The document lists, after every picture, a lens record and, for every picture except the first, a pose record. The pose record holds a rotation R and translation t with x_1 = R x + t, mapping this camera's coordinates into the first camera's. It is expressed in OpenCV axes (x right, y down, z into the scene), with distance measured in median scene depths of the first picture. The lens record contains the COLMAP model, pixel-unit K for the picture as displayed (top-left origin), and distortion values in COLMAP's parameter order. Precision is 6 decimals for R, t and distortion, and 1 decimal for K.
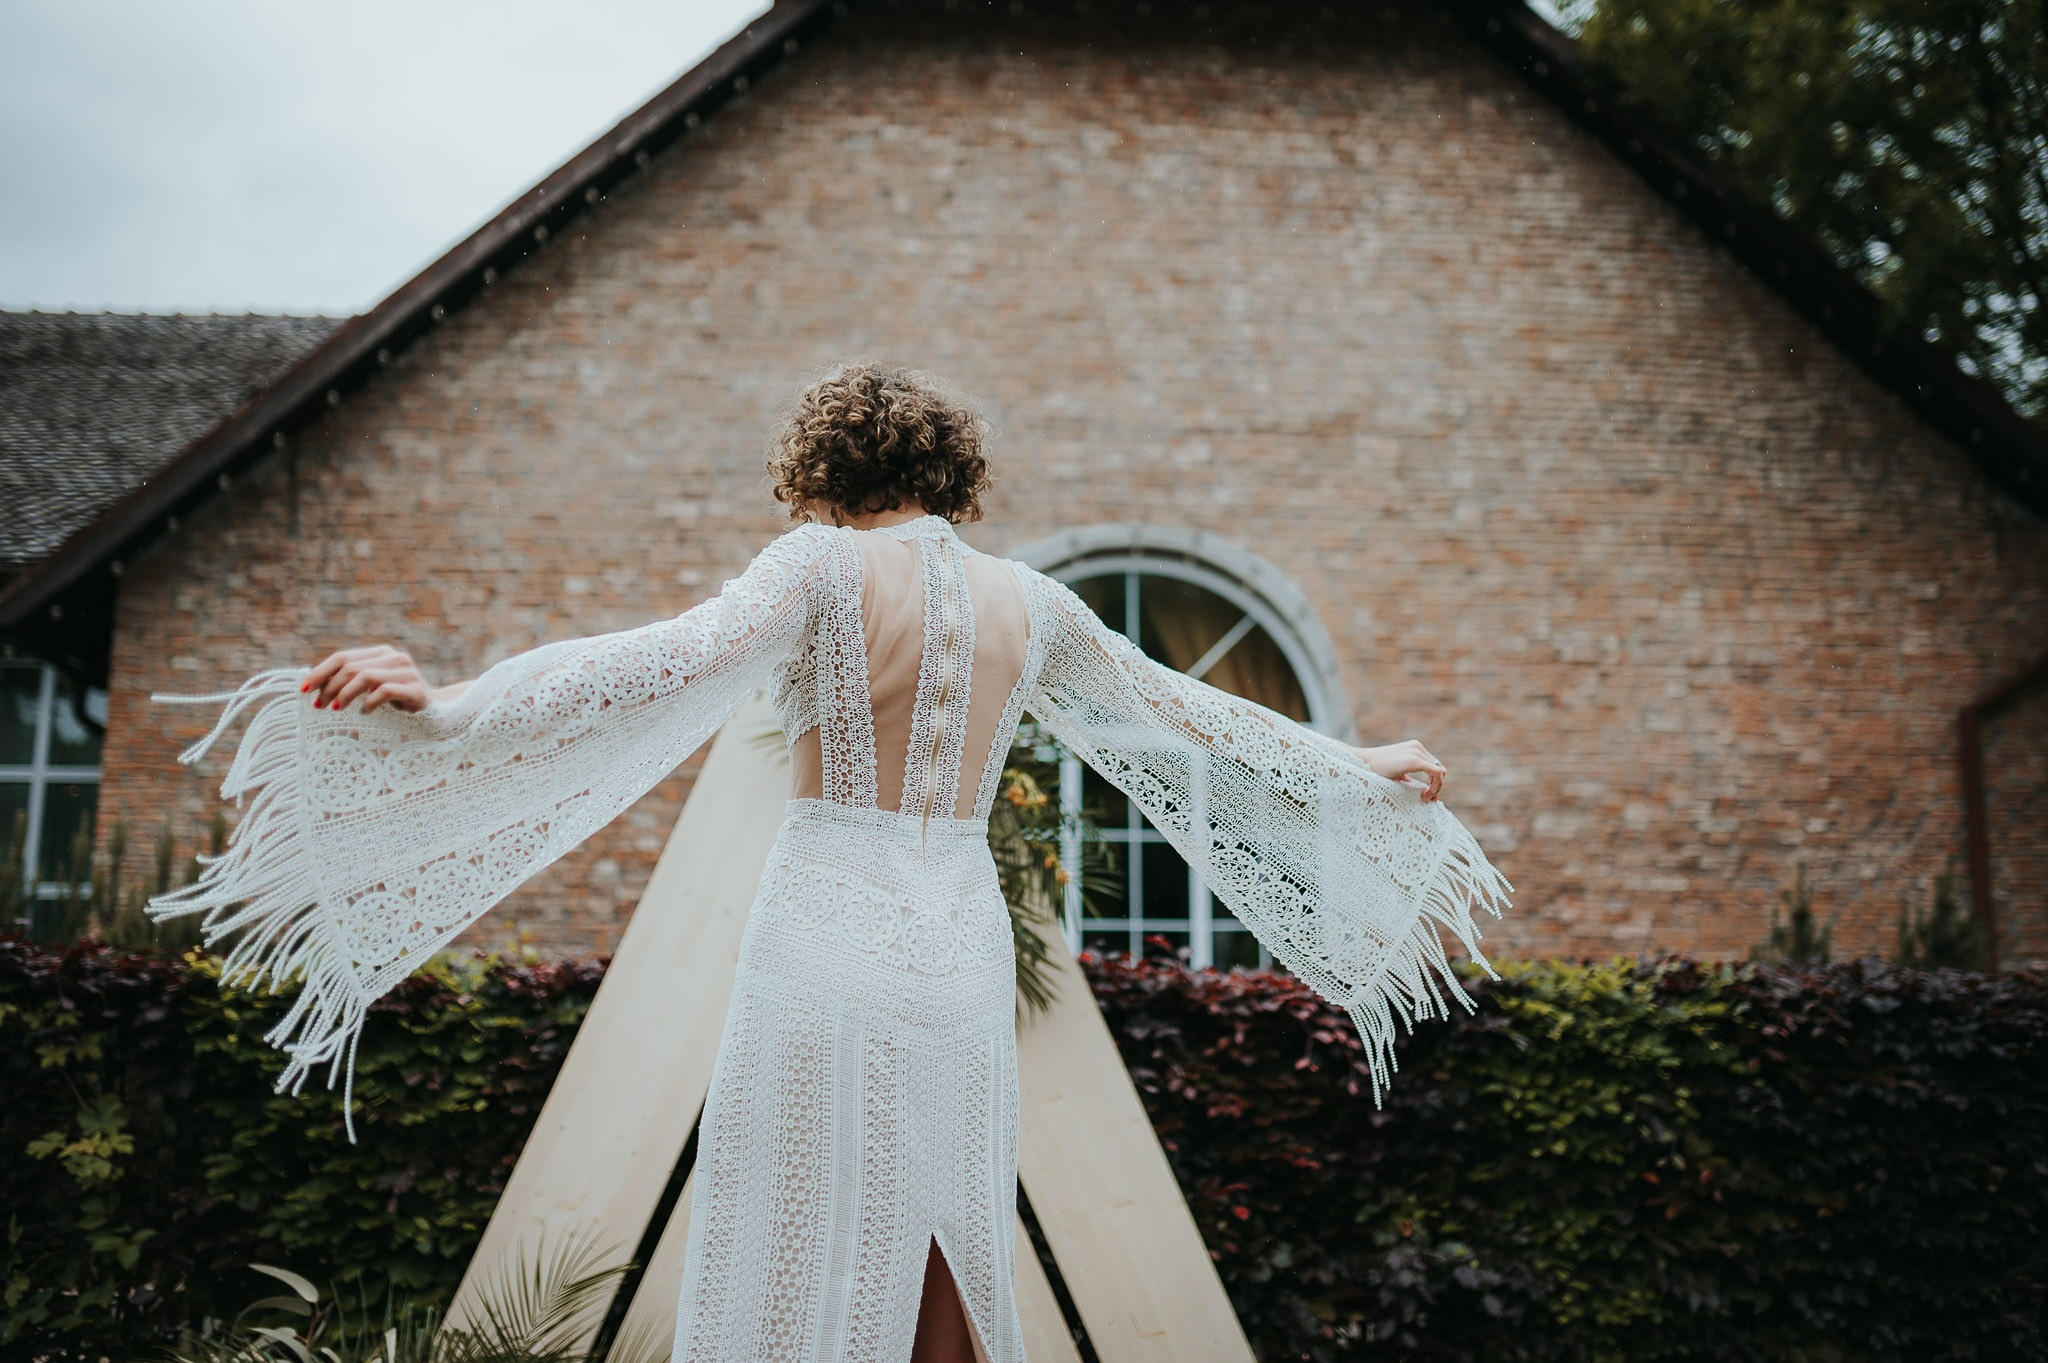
lens RADIAL K [[1918.2, 0, 971.0], [0, 1918.2, 690.0], [0, 0, 1]] dist [-0.032893, 0.000000]
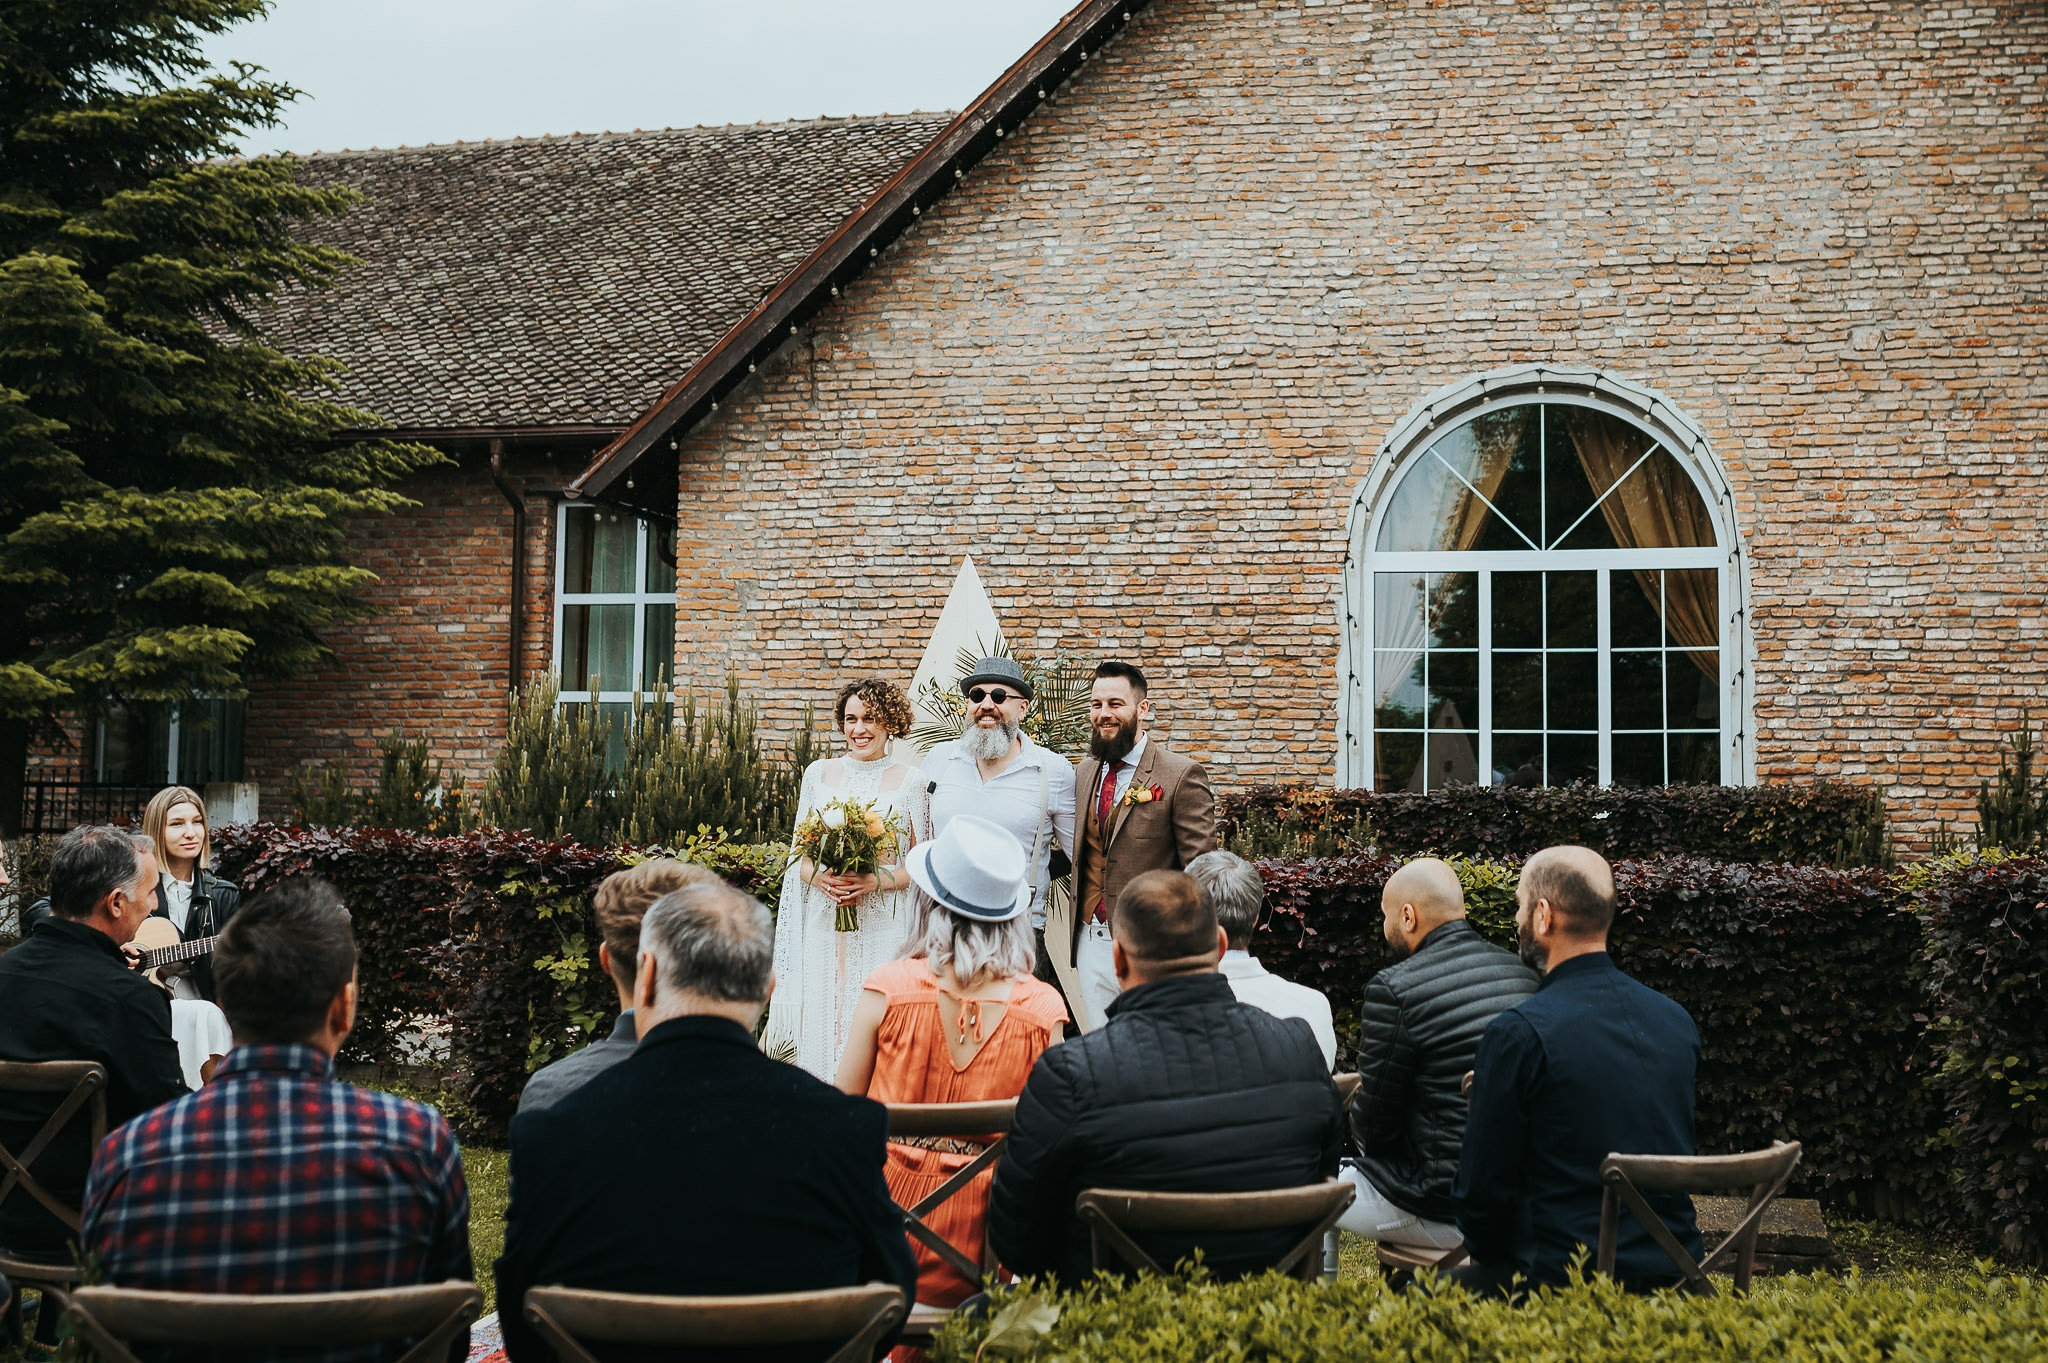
lens RADIAL K [[2273.3, 0, 1216.1], [0, 2273.3, 527.6], [0, 0, 1]] dist [-0.038771, 0.000000]
pose [[0.968901, -0.020825, -0.246571, 0.225473], [0.042011, 0.995830, 0.080979, -0.107206], [0.243857, -0.088819, 0.965735, -0.291699]]
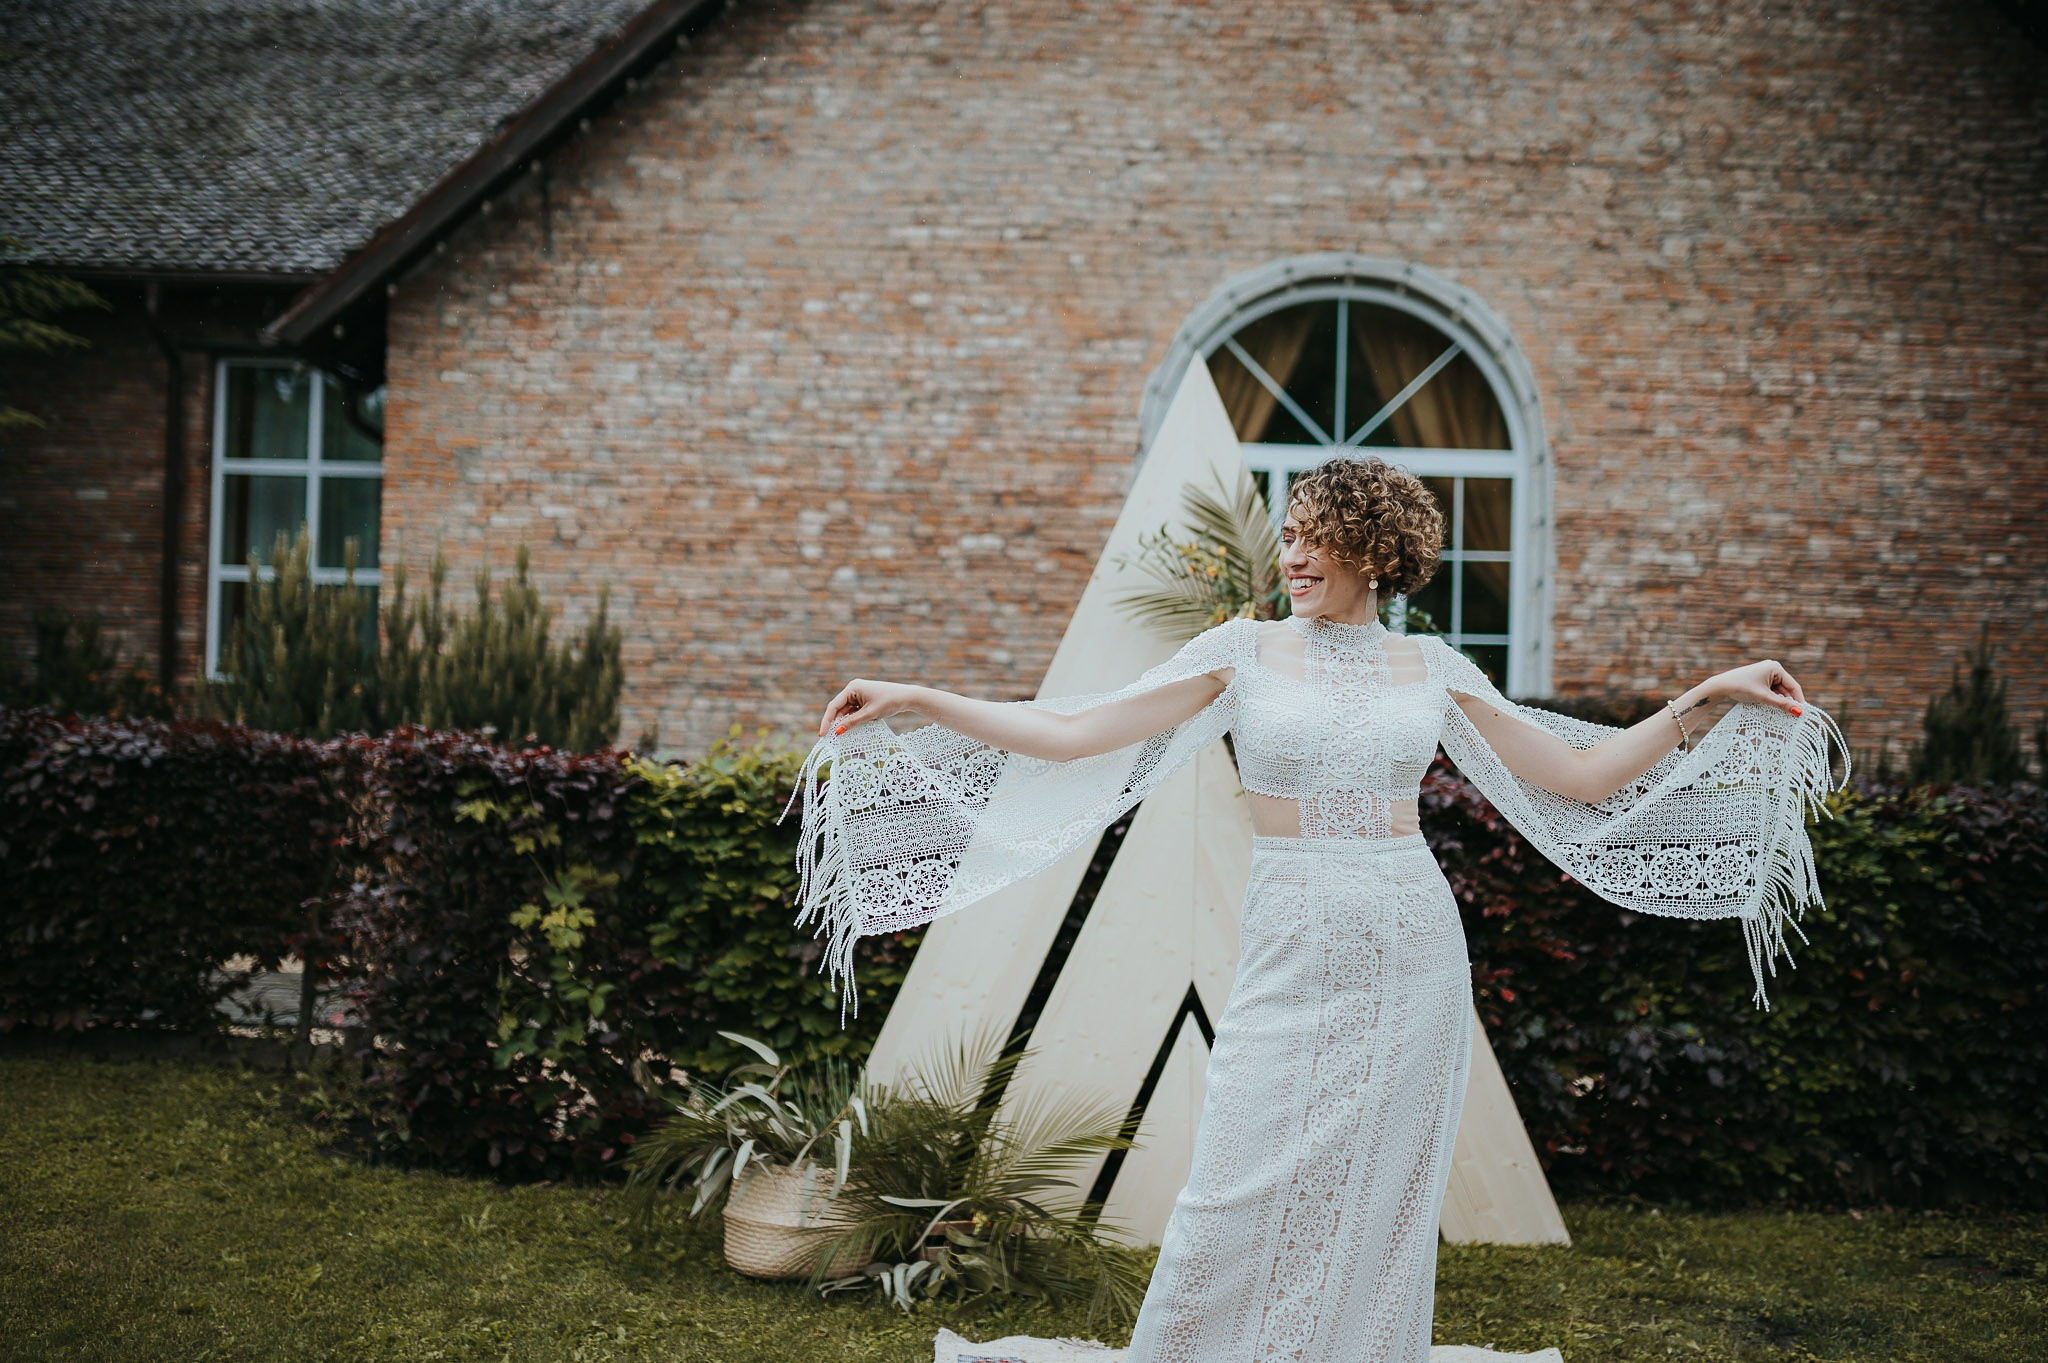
lens RADIAL K [[1918.2, 0, 995.3], [0, 1918.2, 608.7], [0, 0, 1]] dist [-0.032893, 0.000000]
pose [[0.998171, 0.025041, -0.055025, -0.044018], [-0.016357, 0.988099, 0.152947, -0.052984], [0.058200, -0.151767, 0.986701, -0.058321]]
